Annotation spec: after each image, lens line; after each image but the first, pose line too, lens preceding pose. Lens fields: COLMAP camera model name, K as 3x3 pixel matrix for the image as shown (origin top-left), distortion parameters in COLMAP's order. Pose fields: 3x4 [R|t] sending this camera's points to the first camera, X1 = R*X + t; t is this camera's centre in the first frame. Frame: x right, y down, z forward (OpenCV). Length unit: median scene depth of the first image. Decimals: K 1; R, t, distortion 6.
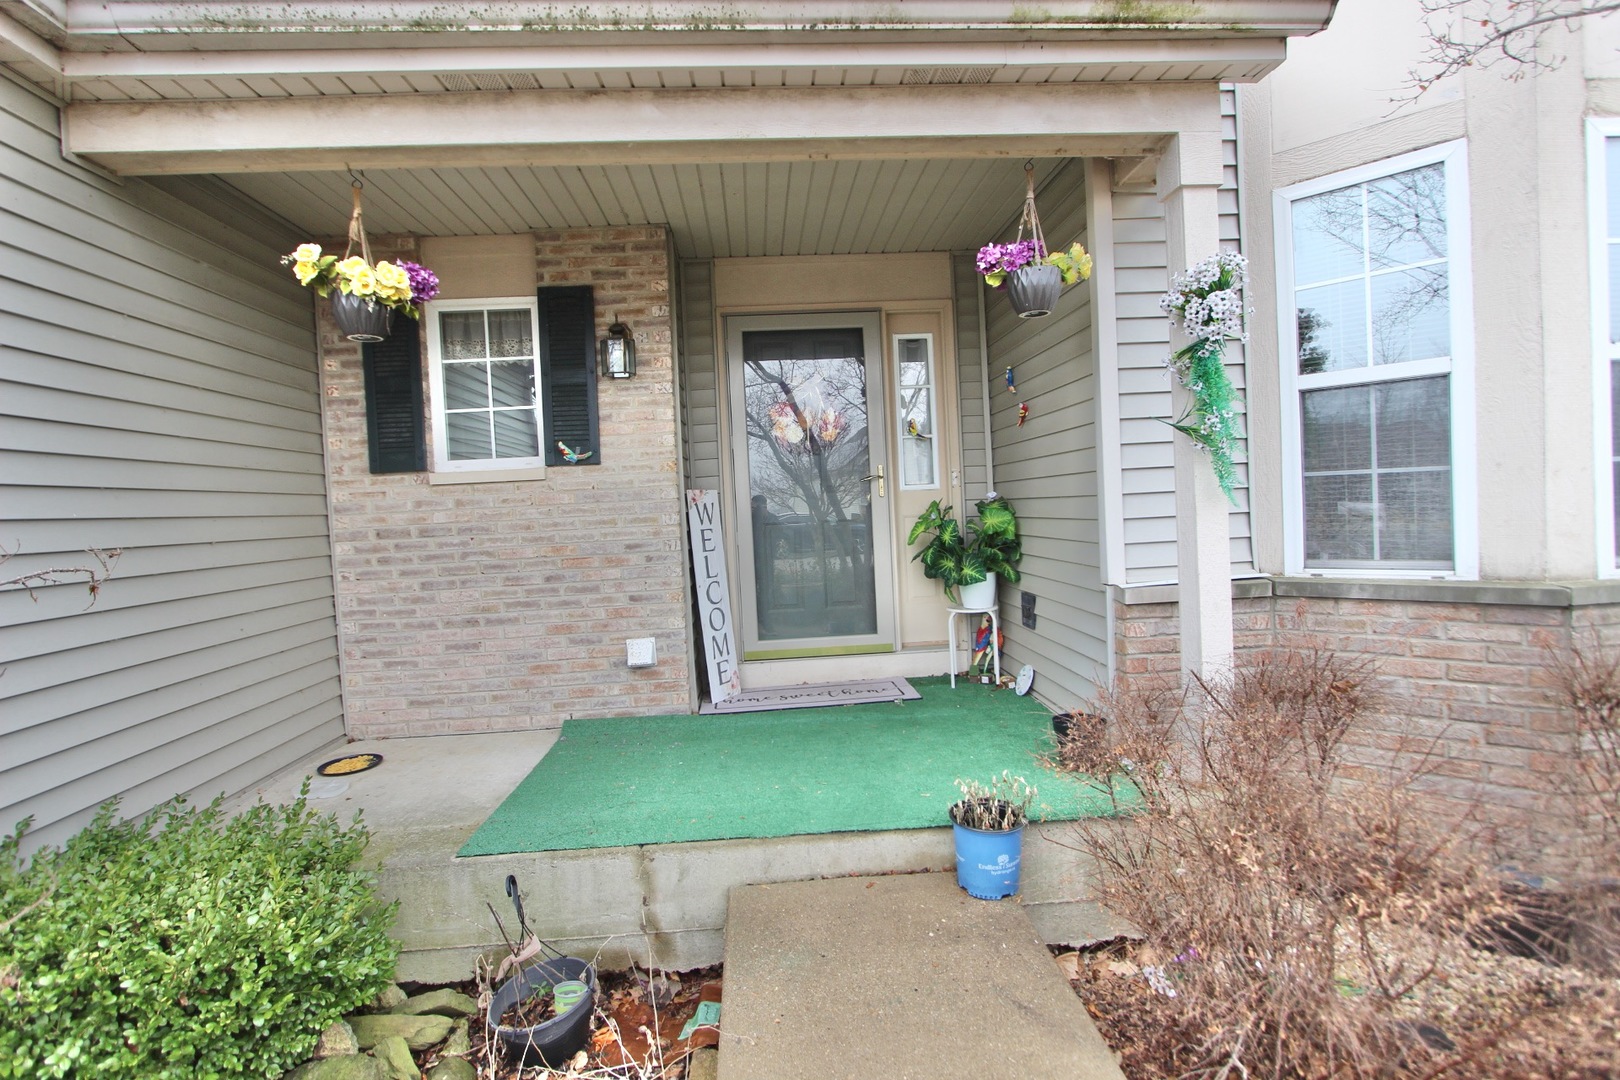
lens RADIAL K [[753.4, 0, 805.4], [0, 753.4, 524.9], [0, 0, 1]] dist [-0.011079, 0.001255]
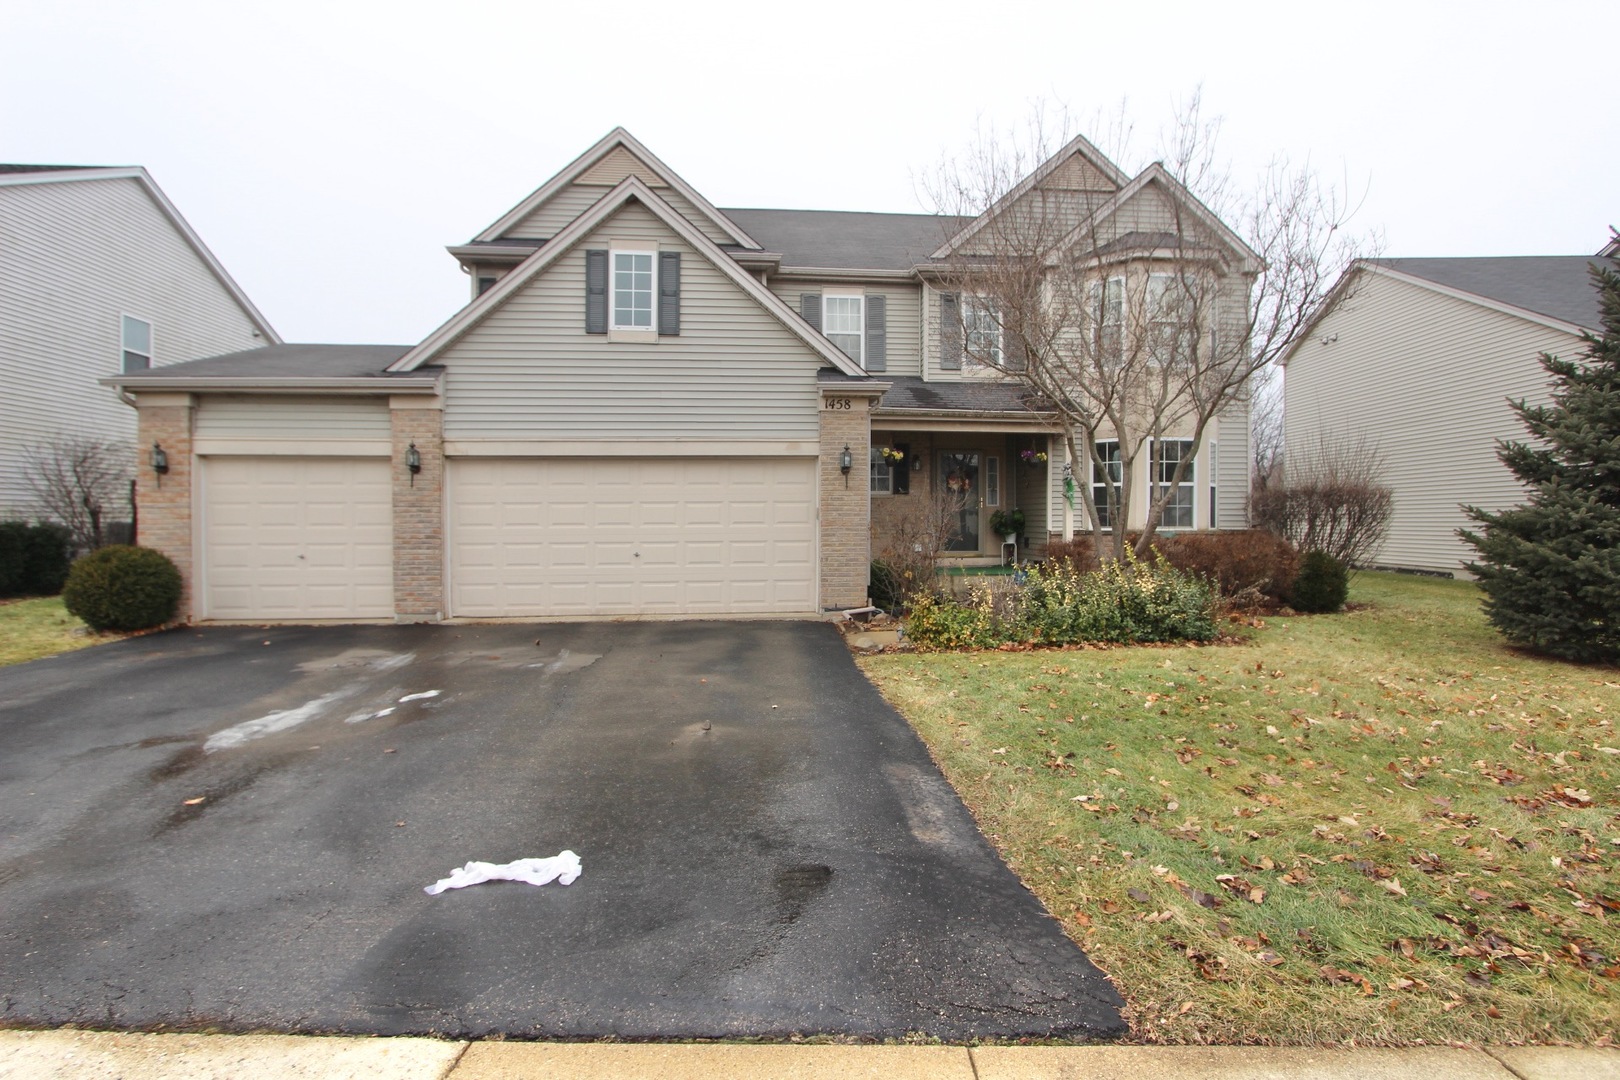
lens RADIAL K [[753.4, 0, 805.4], [0, 753.4, 524.9], [0, 0, 1]] dist [-0.011079, 0.001255]
pose [[0.997789, 0.052161, 0.041191, -1.011917], [-0.051463, 0.998516, -0.017836, 0.170776], [-0.042060, 0.015677, 0.998992, -2.829305]]
